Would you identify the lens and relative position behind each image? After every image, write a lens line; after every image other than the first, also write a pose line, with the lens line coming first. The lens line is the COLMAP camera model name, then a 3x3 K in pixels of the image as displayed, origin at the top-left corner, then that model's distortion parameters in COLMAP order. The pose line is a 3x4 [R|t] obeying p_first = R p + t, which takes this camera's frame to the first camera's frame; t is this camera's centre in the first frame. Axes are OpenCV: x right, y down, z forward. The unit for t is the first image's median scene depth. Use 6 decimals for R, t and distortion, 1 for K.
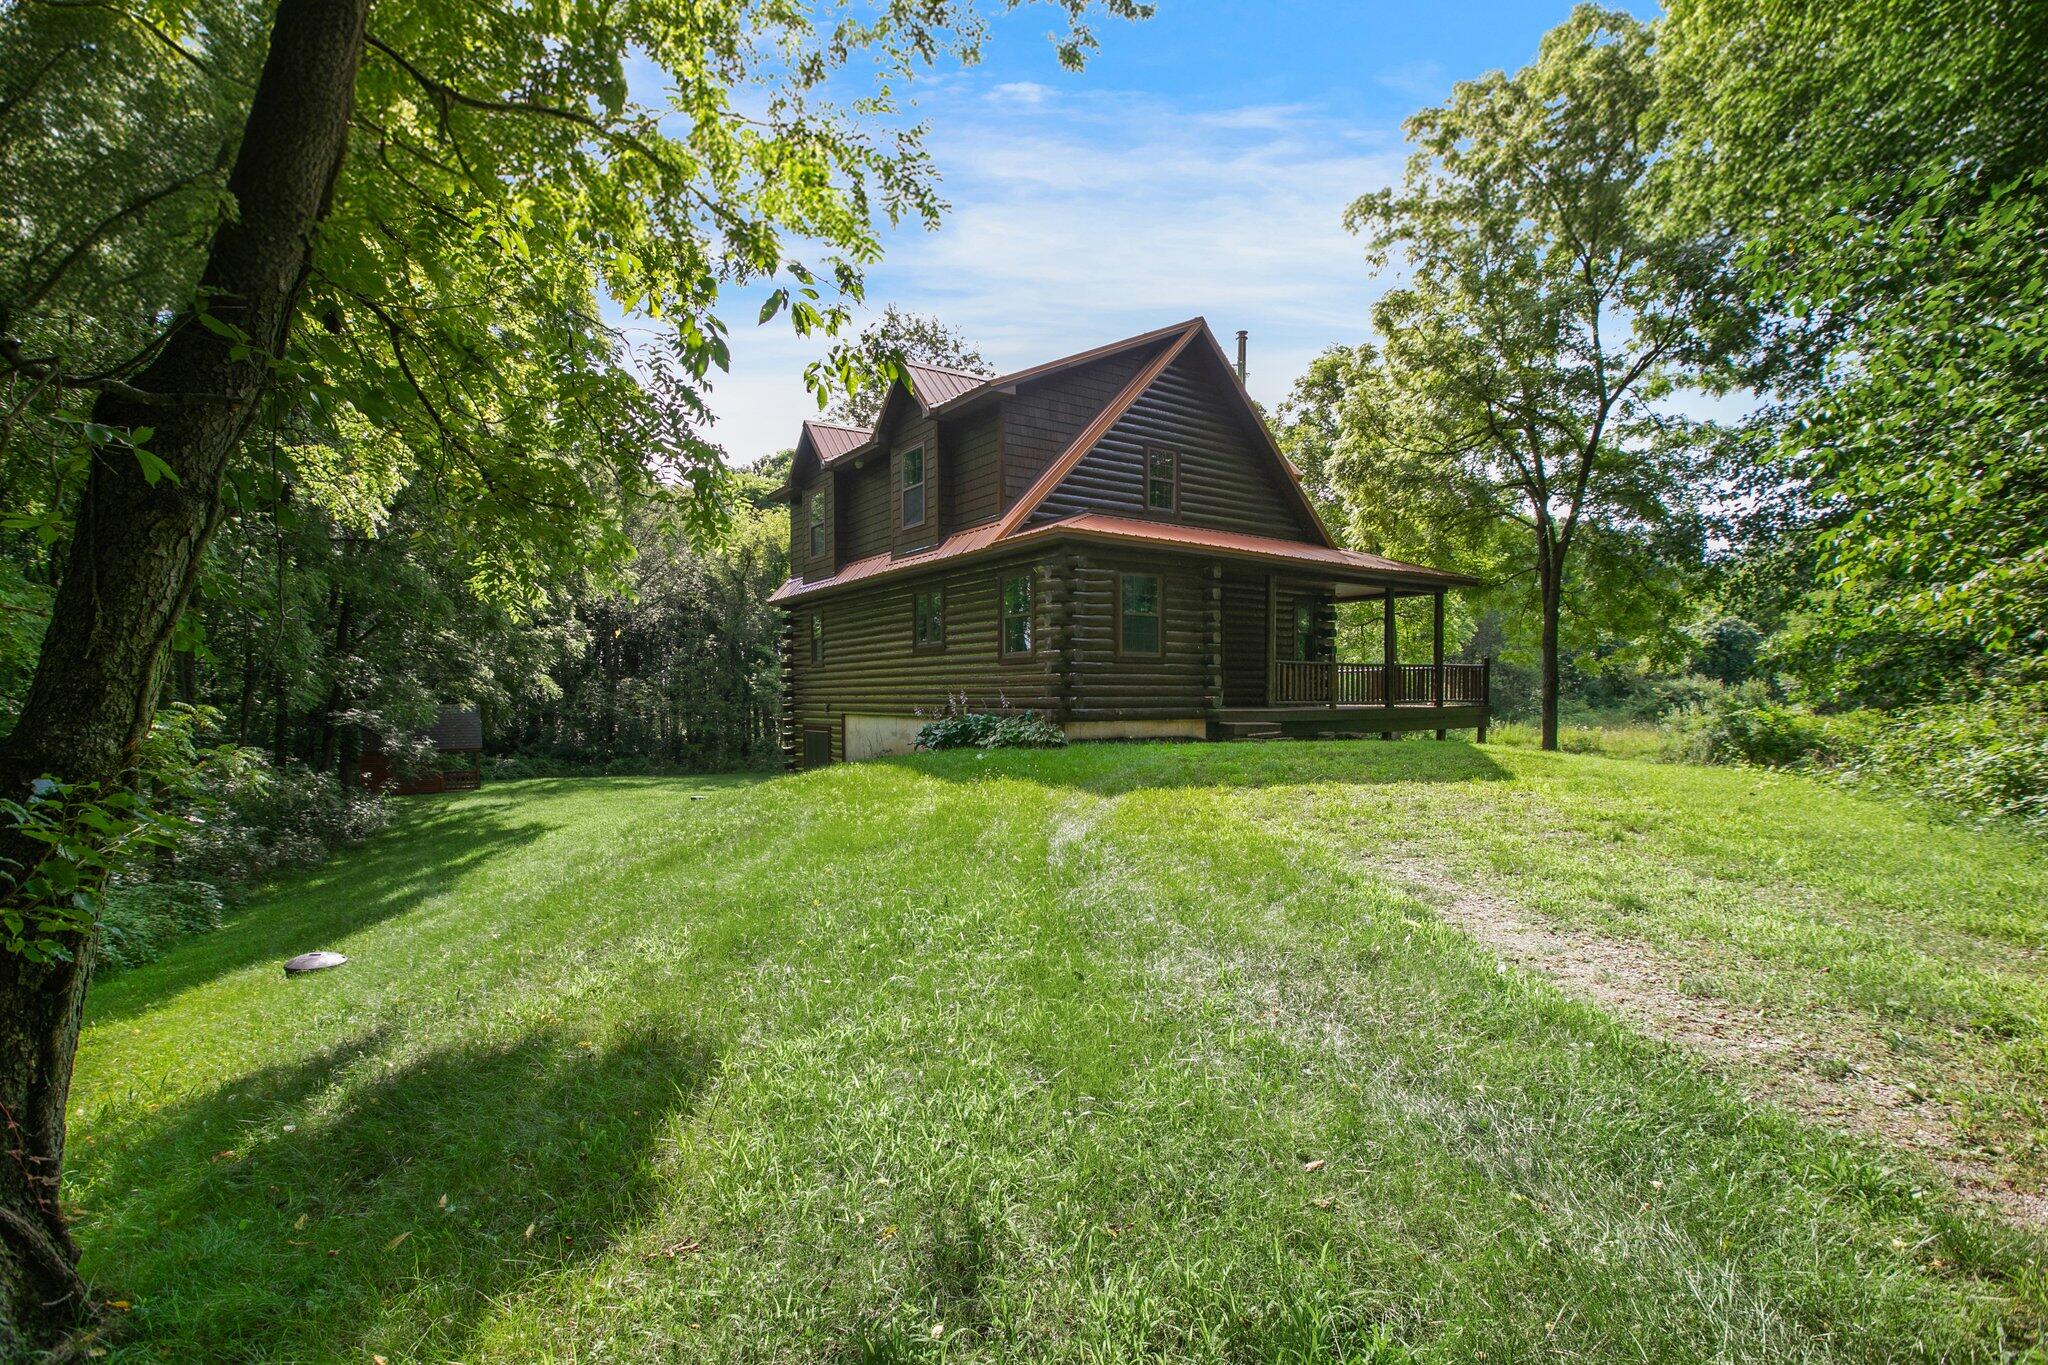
lens RADIAL K [[979.2, 0, 1020.9], [0, 979.2, 731.3], [0, 0, 1]] dist [-0.041868, 0.000093]
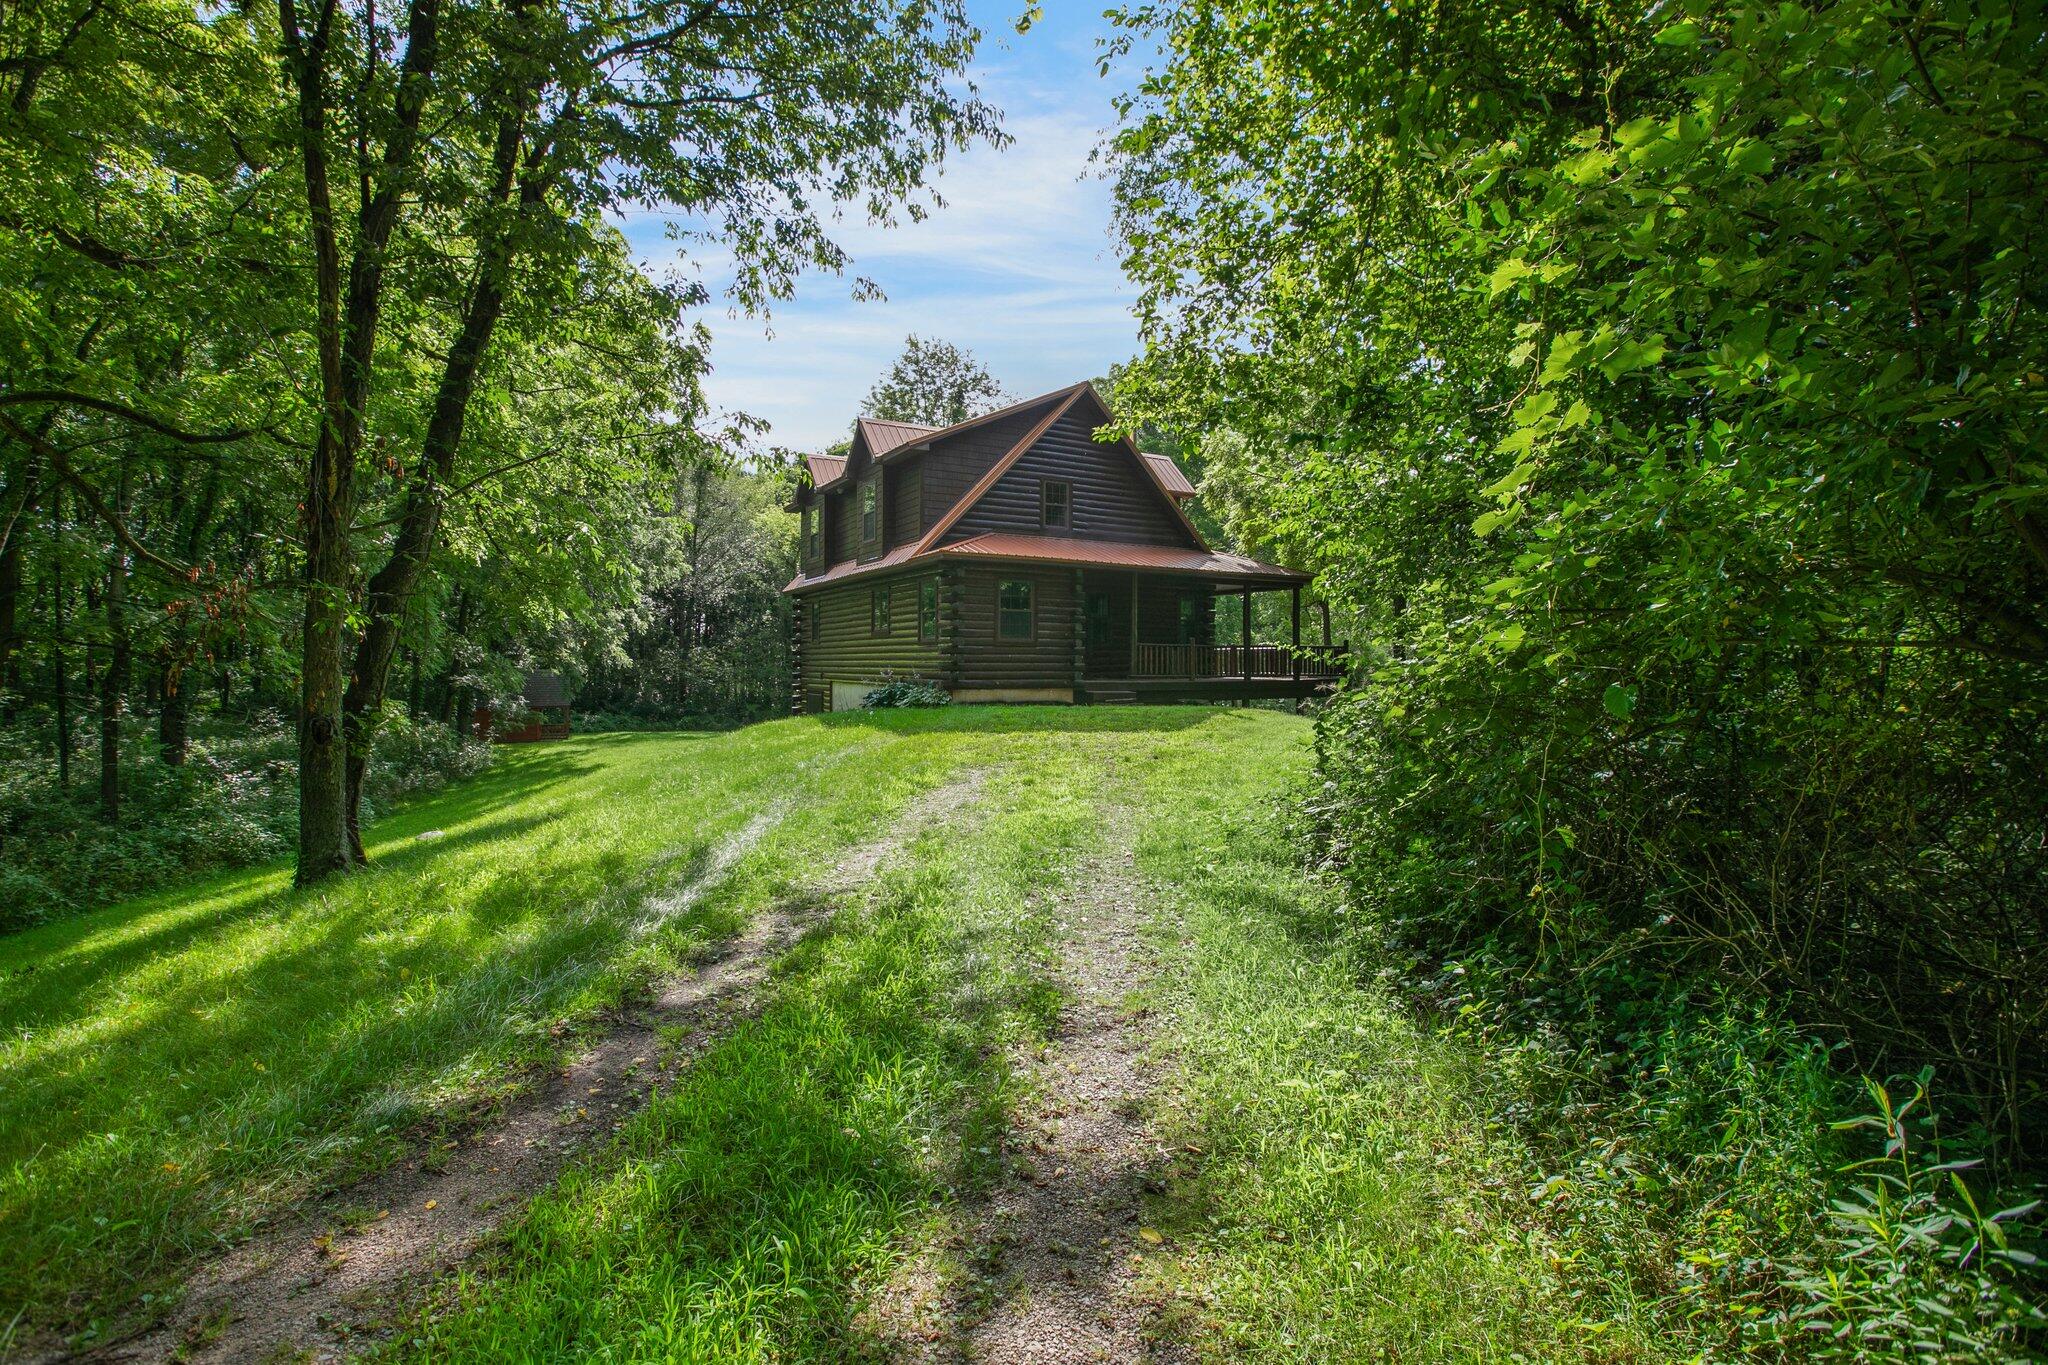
lens RADIAL K [[936.0, 0, 1014.2], [0, 936.0, 671.8], [0, 0, 1]] dist [-0.053450, 0.019891]
pose [[0.997071, 0.005757, -0.076260, 0.169468], [-0.007667, 0.999664, -0.024777, -0.001809], [0.076091, 0.025289, 0.996780, -0.230369]]
